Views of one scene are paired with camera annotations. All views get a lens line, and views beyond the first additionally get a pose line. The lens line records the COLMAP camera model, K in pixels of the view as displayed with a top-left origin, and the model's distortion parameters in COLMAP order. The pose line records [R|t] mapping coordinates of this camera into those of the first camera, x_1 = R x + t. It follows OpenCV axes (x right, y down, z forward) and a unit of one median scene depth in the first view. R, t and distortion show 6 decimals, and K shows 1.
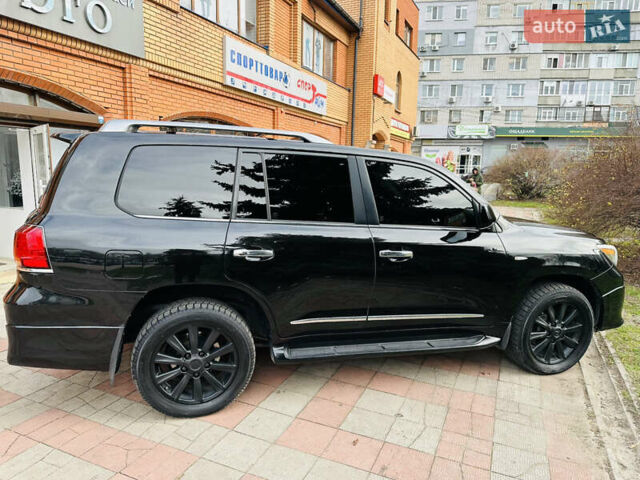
lens RADIAL K [[453.1, 0, 316.3], [0, 453.1, 241.6], [0, 0, 1]] dist [0.060996, -0.075637]
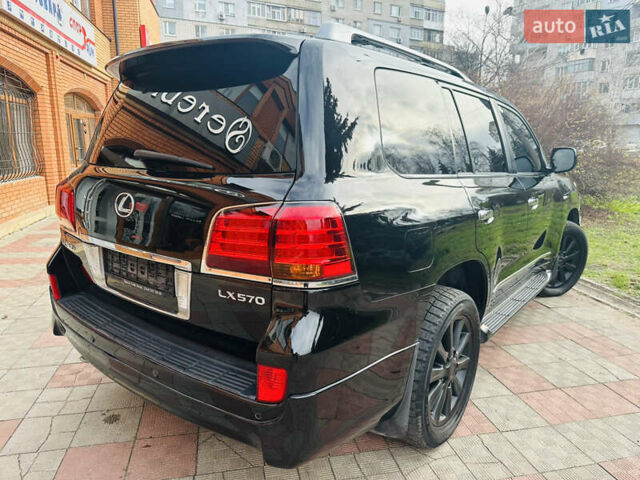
lens RADIAL K [[453.5, 0, 317.3], [0, 453.5, 237.7], [0, 0, 1]] dist [0.004863, -0.006080]
pose [[0.815376, -0.137492, 0.562368, -0.237137], [0.104284, 0.990382, 0.090936, -0.009943], [-0.569462, -0.015501, 0.821871, 0.147787]]
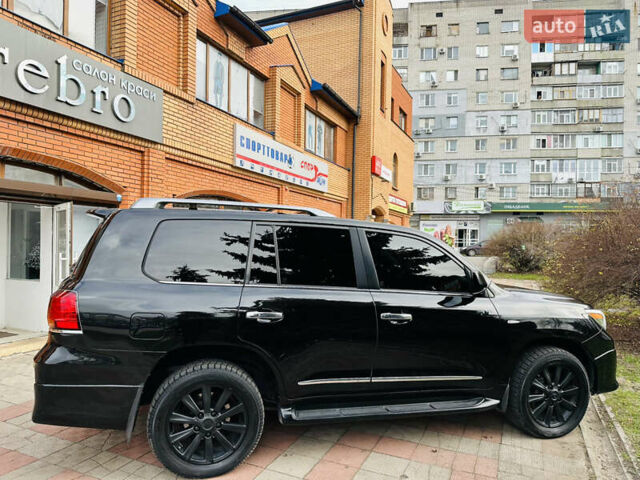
lens RADIAL K [[451.5, 0, 320.0], [0, 451.5, 240.0], [0, 0, 1]] dist [0.104930, -0.124587]
pose [[0.999973, -0.005212, 0.005135, -0.003233], [0.005989, 0.986220, -0.165329, 0.009090], [-0.004202, 0.165355, 0.986225, -0.034484]]
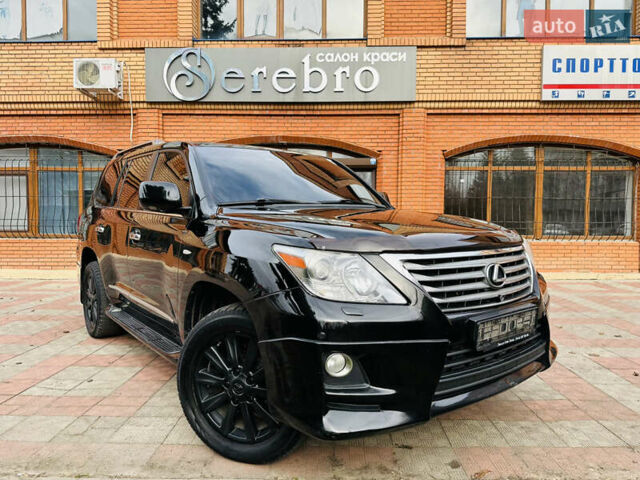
lens RADIAL K [[456.7, 0, 318.1], [0, 456.7, 240.0], [0, 0, 1]] dist [0.034062, -0.049057]
pose [[0.379078, 0.006830, -0.925339, 0.428958], [-0.136674, 0.989419, -0.048687, 0.011757], [0.915216, 0.144926, 0.376001, 0.328185]]
